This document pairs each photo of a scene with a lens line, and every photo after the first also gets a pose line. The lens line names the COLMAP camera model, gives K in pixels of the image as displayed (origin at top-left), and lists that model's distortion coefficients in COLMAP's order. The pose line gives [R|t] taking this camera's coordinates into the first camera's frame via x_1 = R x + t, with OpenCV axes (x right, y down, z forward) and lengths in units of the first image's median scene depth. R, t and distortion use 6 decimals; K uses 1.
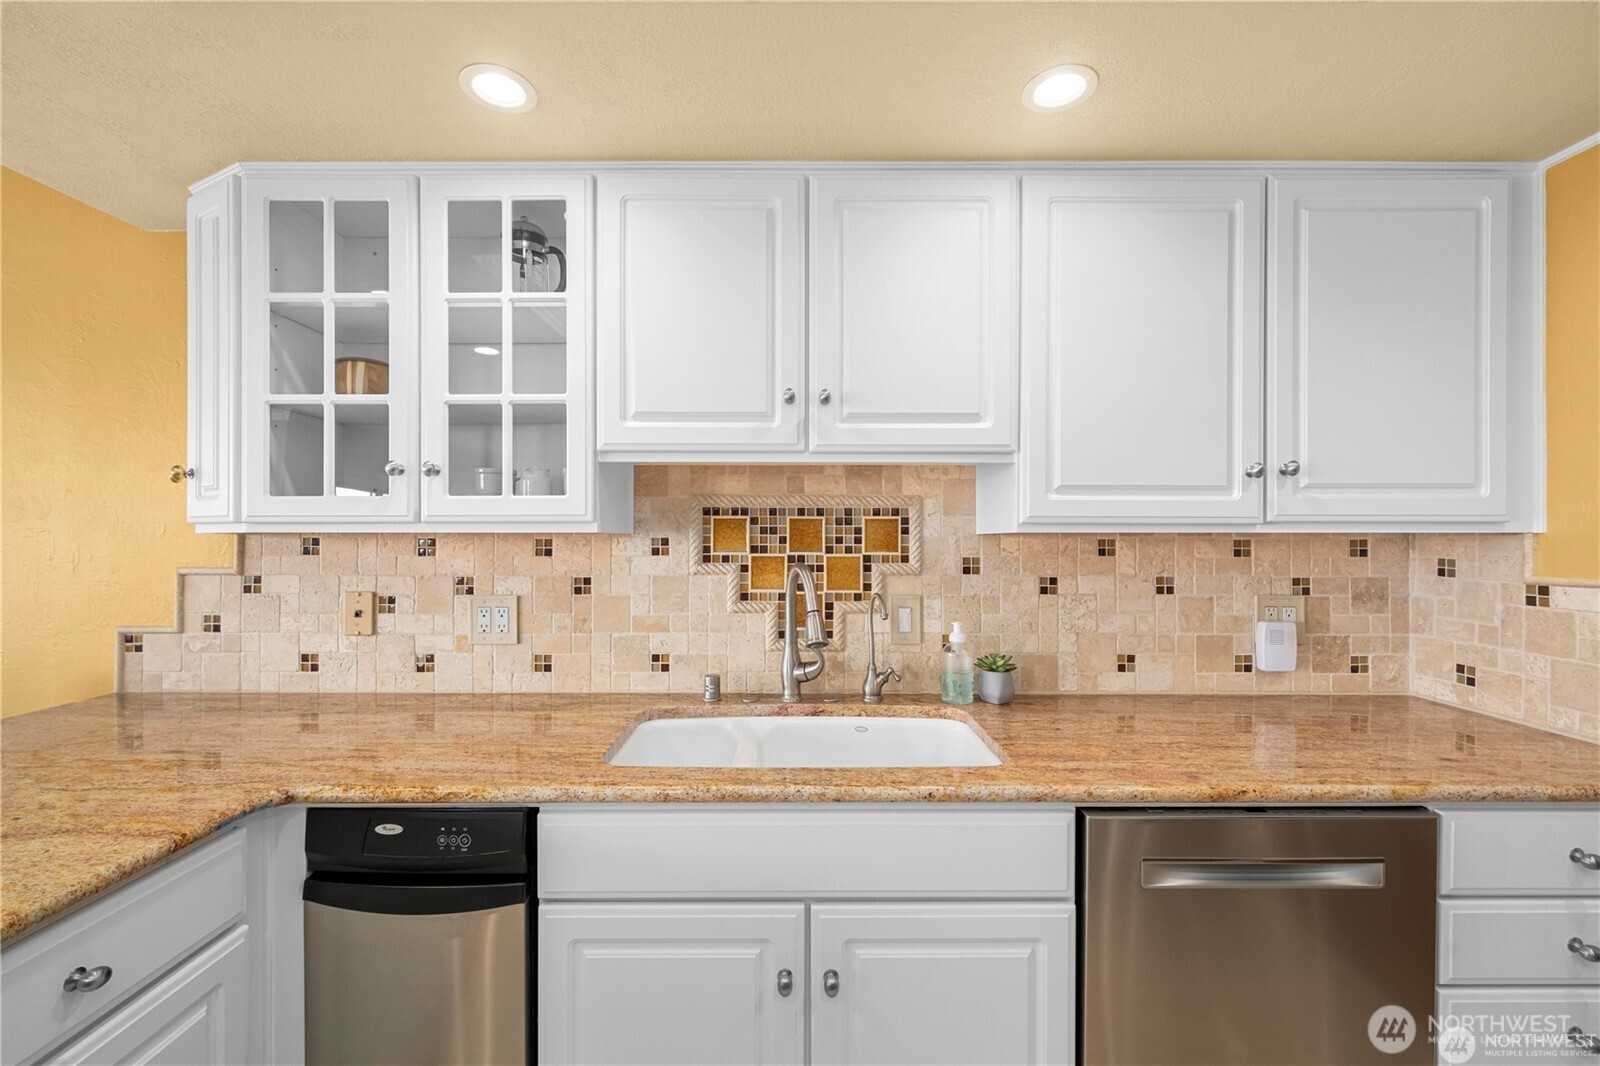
lens RADIAL K [[639.7, 0, 800.0], [0, 639.7, 533.0], [0, 0, 1]] dist [0.000917, 0.000086]
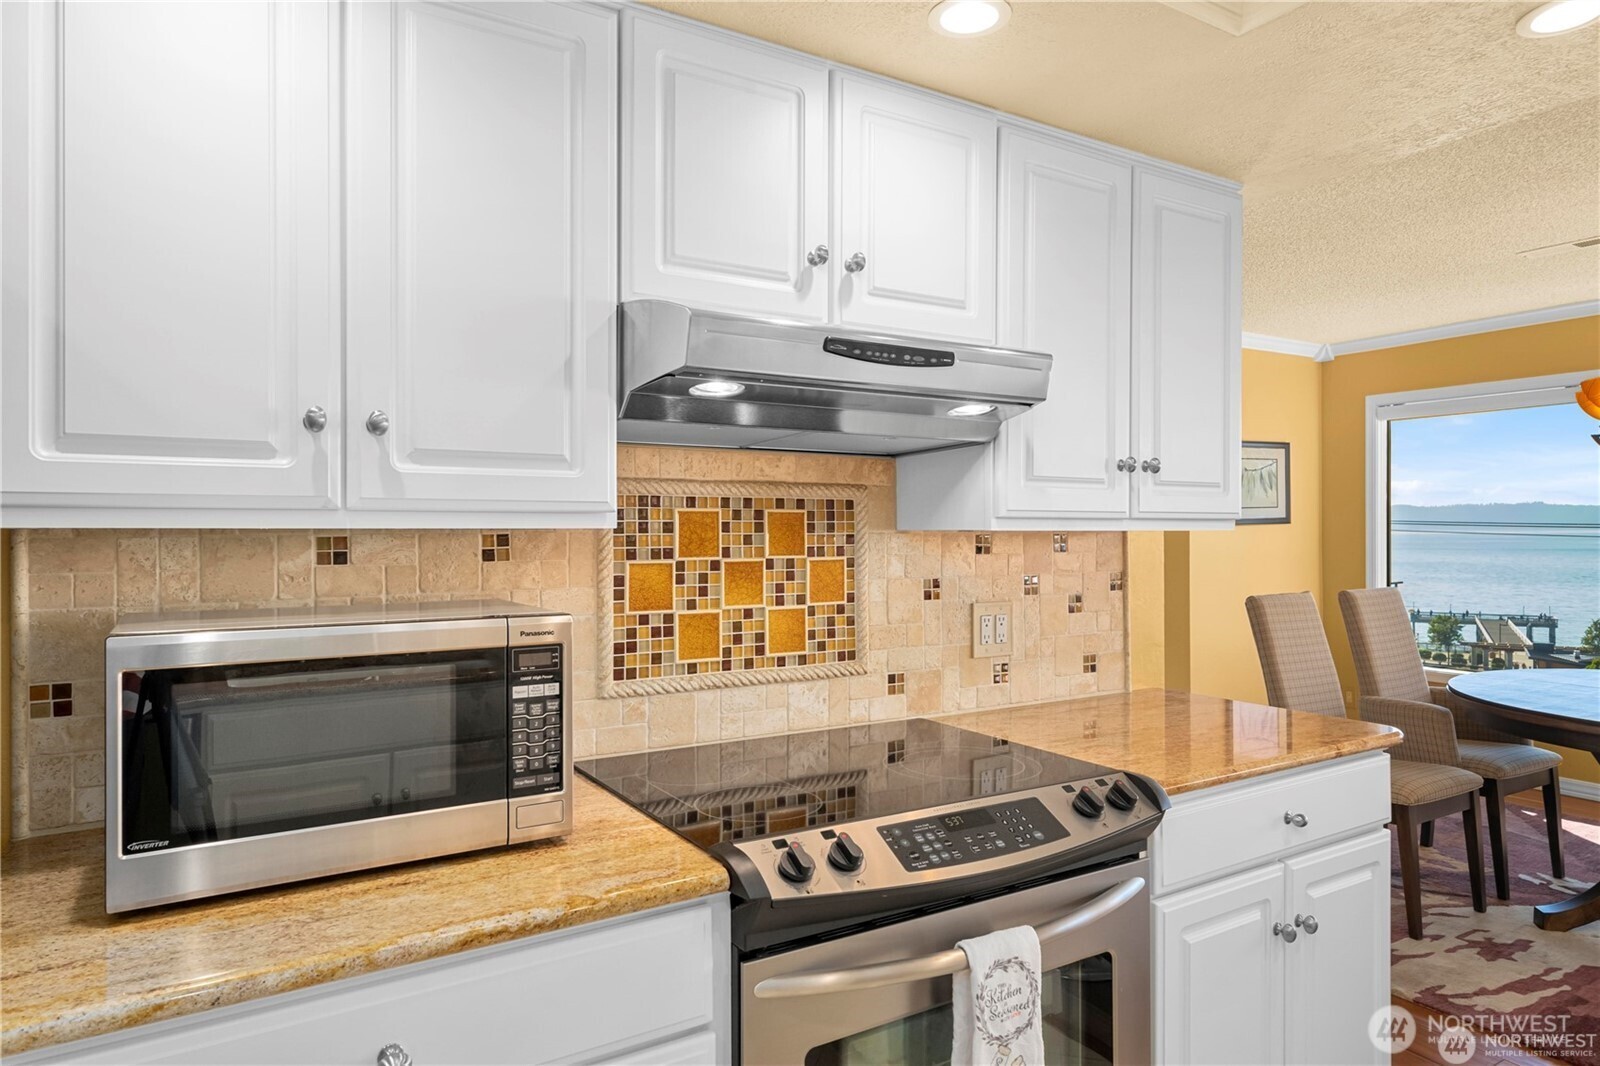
lens RADIAL K [[967.5, 0, 800.0], [0, 967.5, 533.0], [0, 0, 1]] dist [-0.000051, -0.000054]
pose [[0.850936, -0.002572, 0.525263, -0.485101], [0.002221, 0.999997, 0.001298, 0.002681], [-0.525265, 0.000062, 0.850939, 0.005409]]
